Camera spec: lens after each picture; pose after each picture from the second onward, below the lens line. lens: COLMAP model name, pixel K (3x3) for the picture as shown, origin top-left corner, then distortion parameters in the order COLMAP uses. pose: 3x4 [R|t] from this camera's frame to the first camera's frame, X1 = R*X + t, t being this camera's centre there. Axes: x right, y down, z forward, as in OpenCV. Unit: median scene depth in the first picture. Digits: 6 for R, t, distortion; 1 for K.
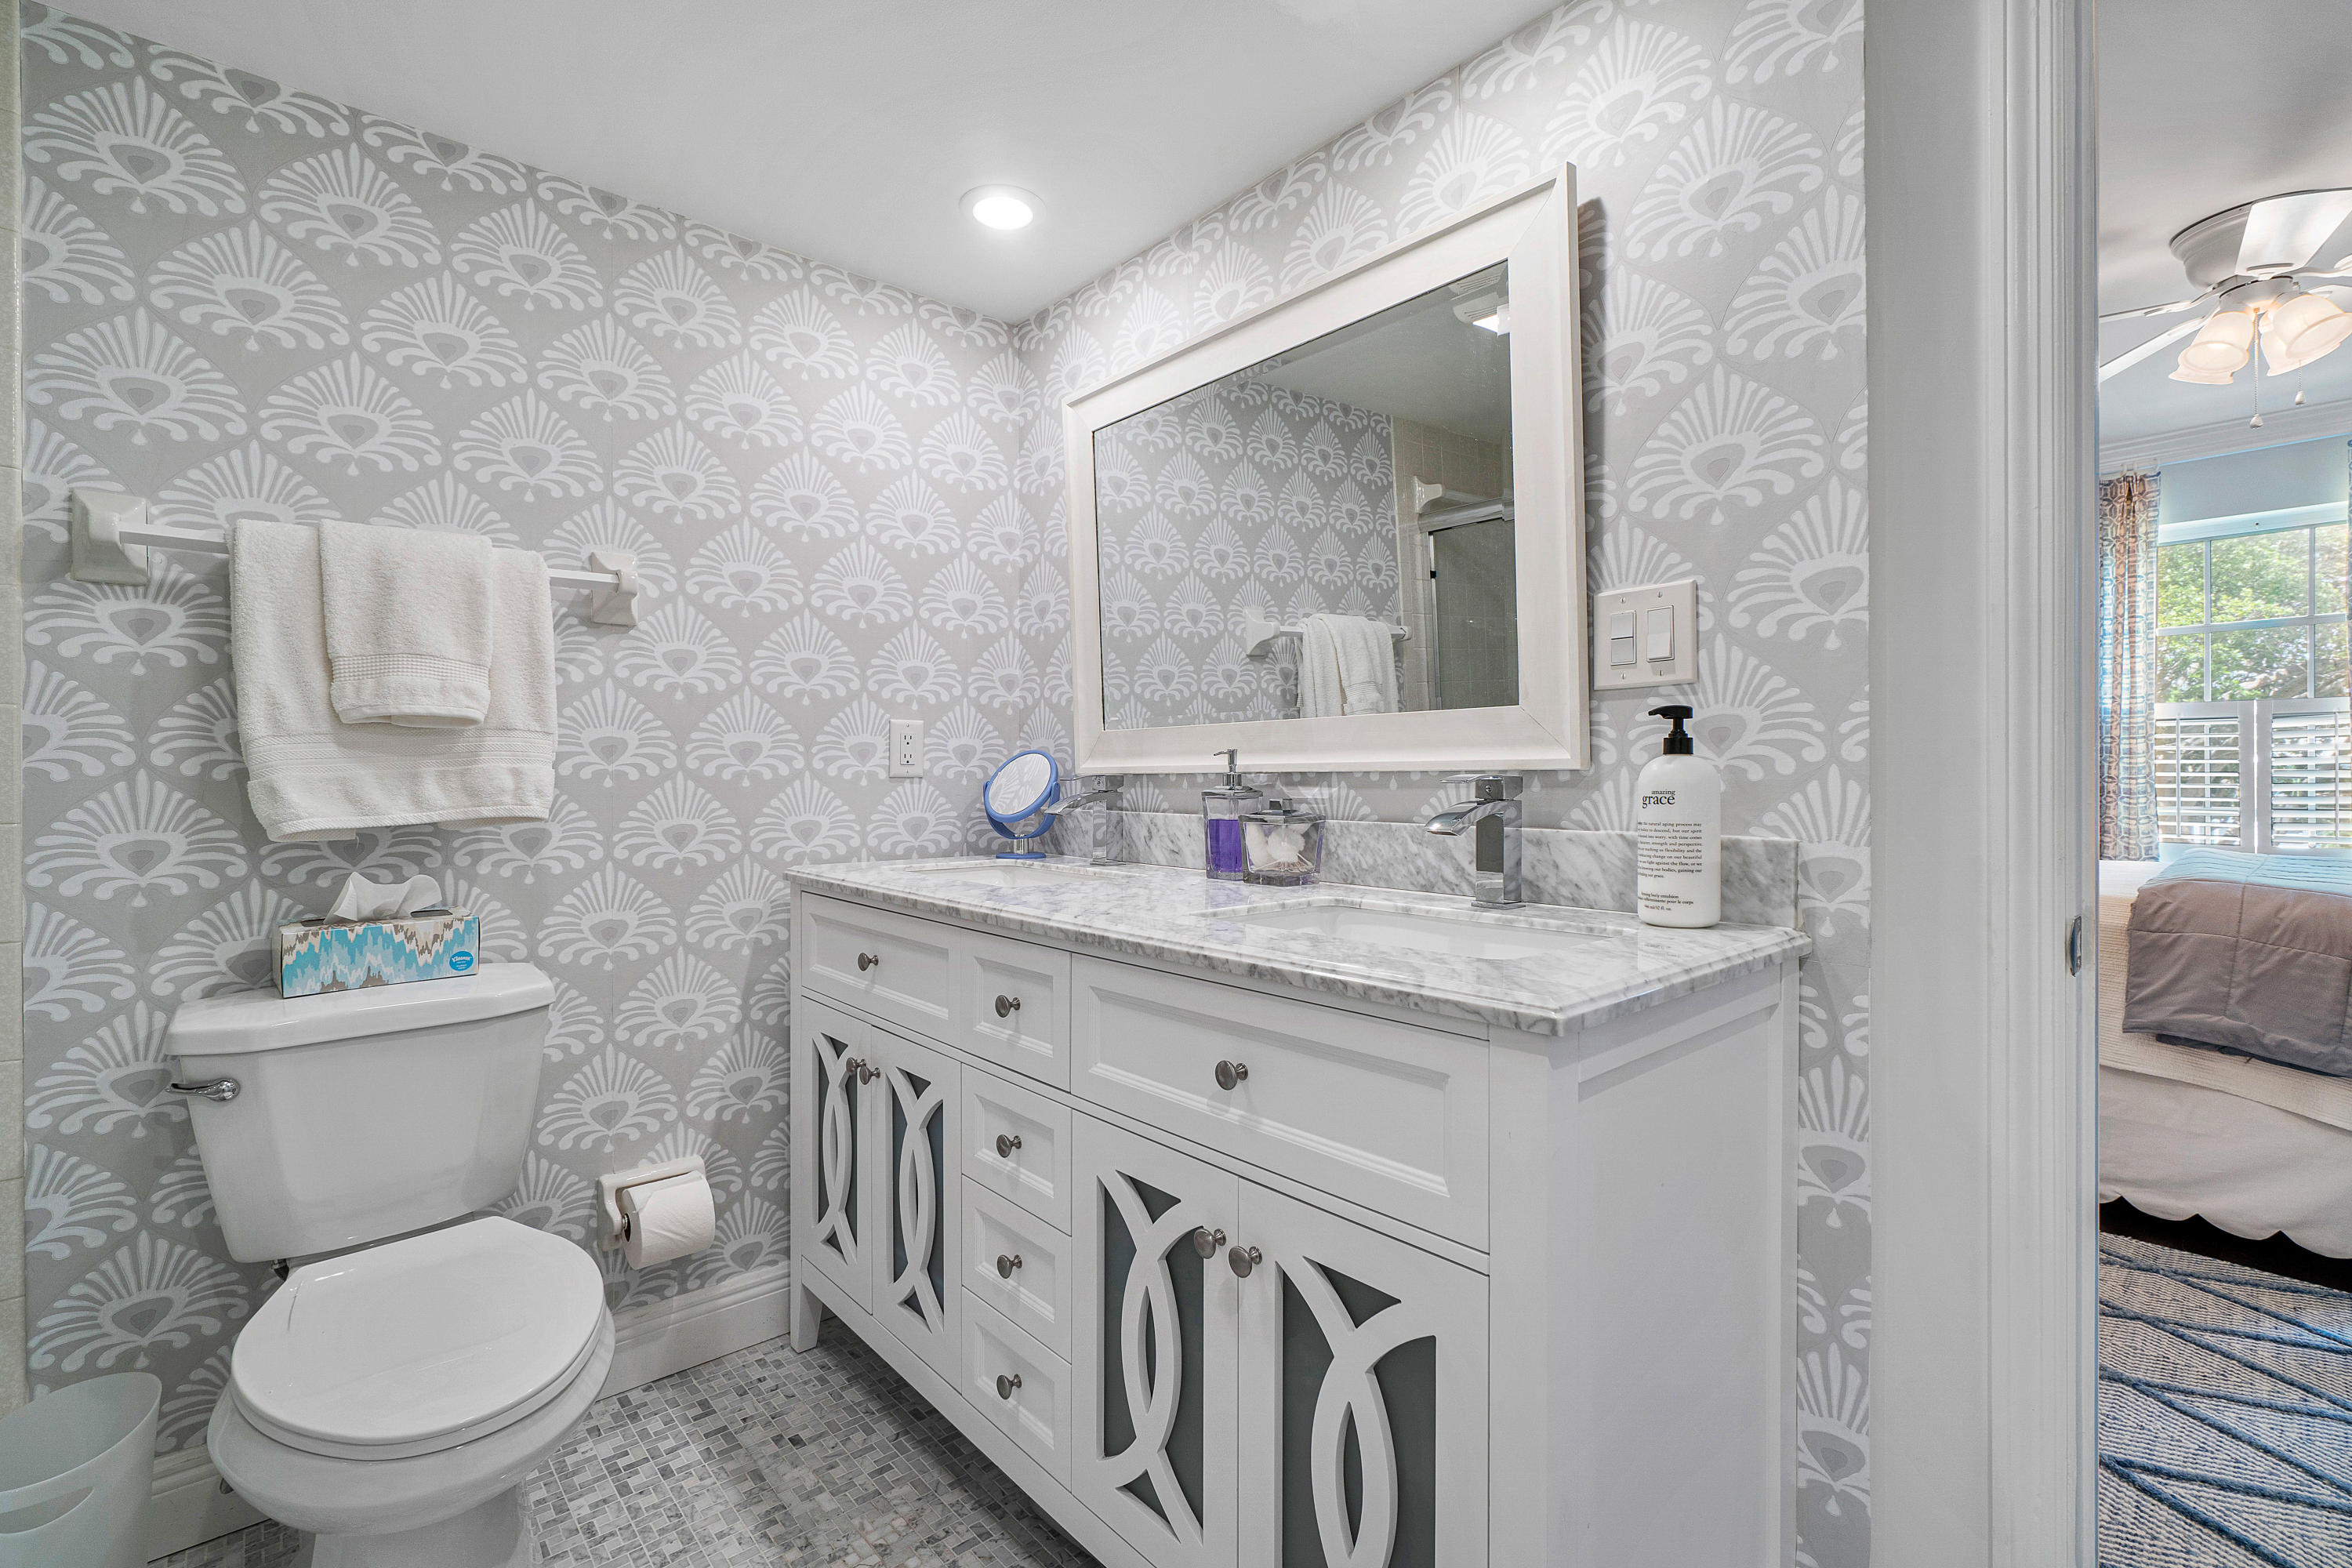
lens RADIAL K [[1023.2, 0, 1159.7], [0, 1023.2, 784.8], [0, 0, 1]] dist [-0.004876, 0.000653]
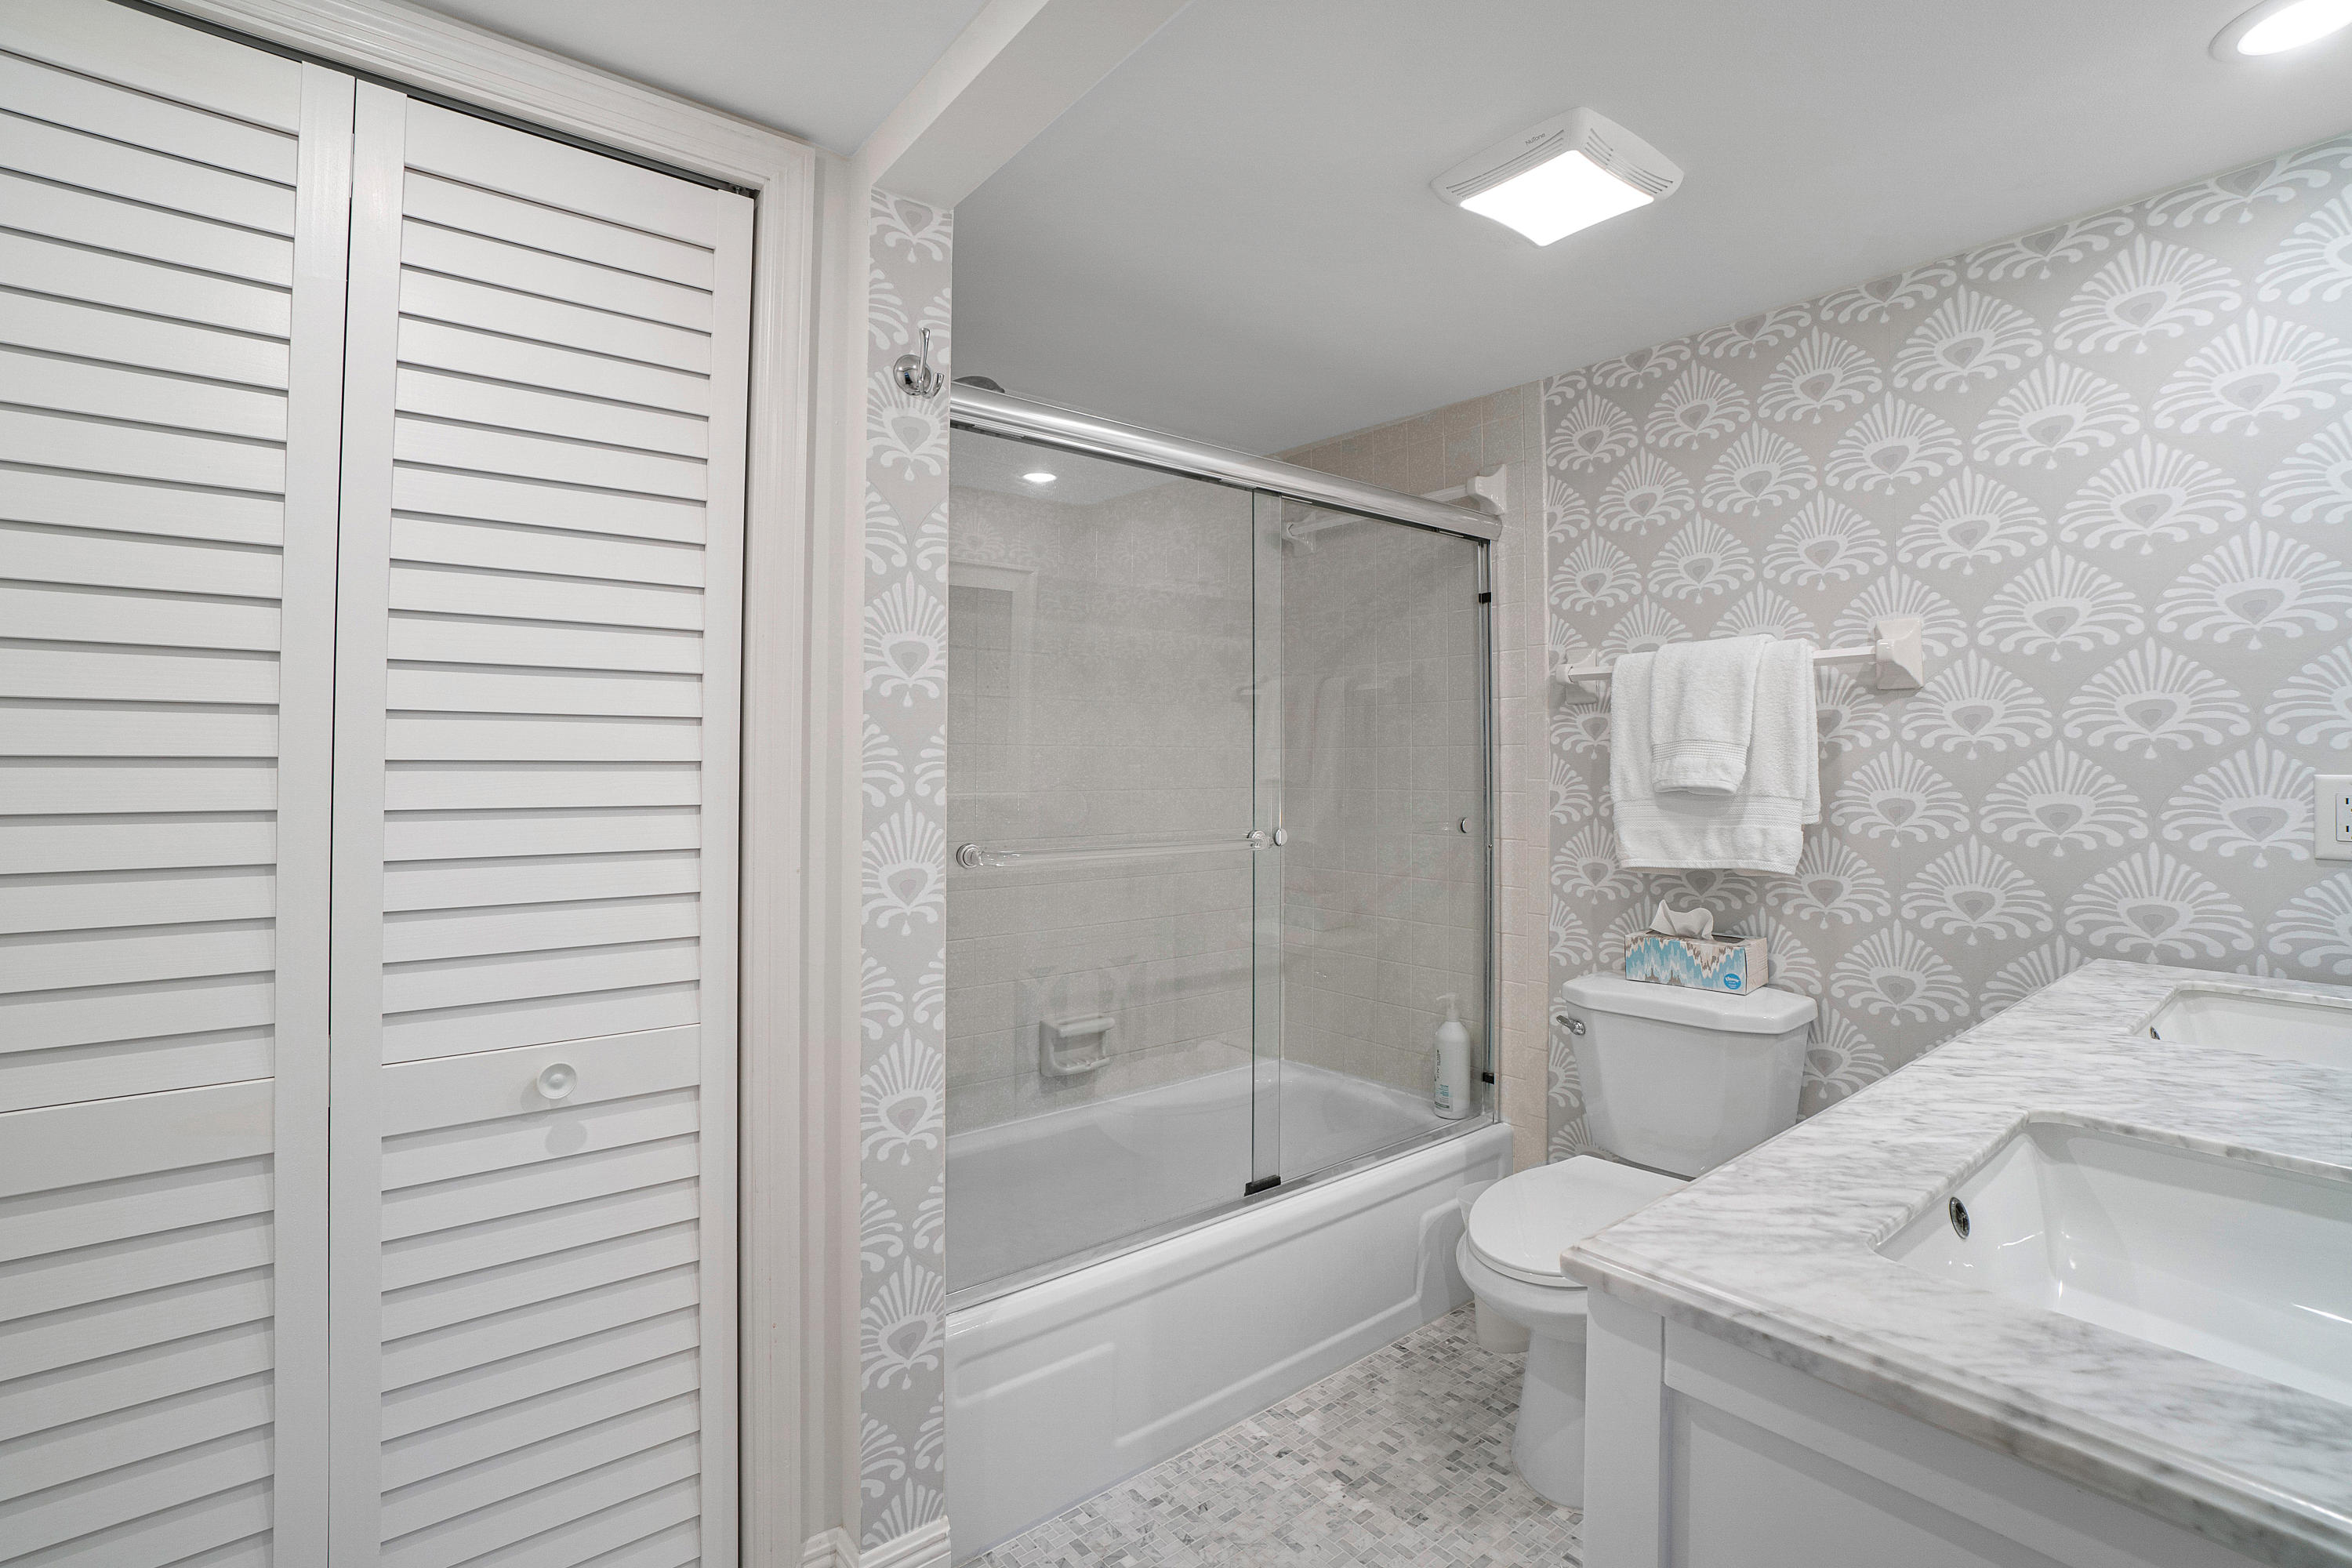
lens RADIAL K [[1023.2, 0, 1167.7], [0, 1023.2, 771.0], [0, 0, 1]] dist [-0.004876, 0.000653]
pose [[0.008168, 0.000520, -0.999967, 0.553911], [-0.012768, 0.999918, 0.000415, -0.075516], [0.999885, 0.012764, 0.008174, 0.296560]]
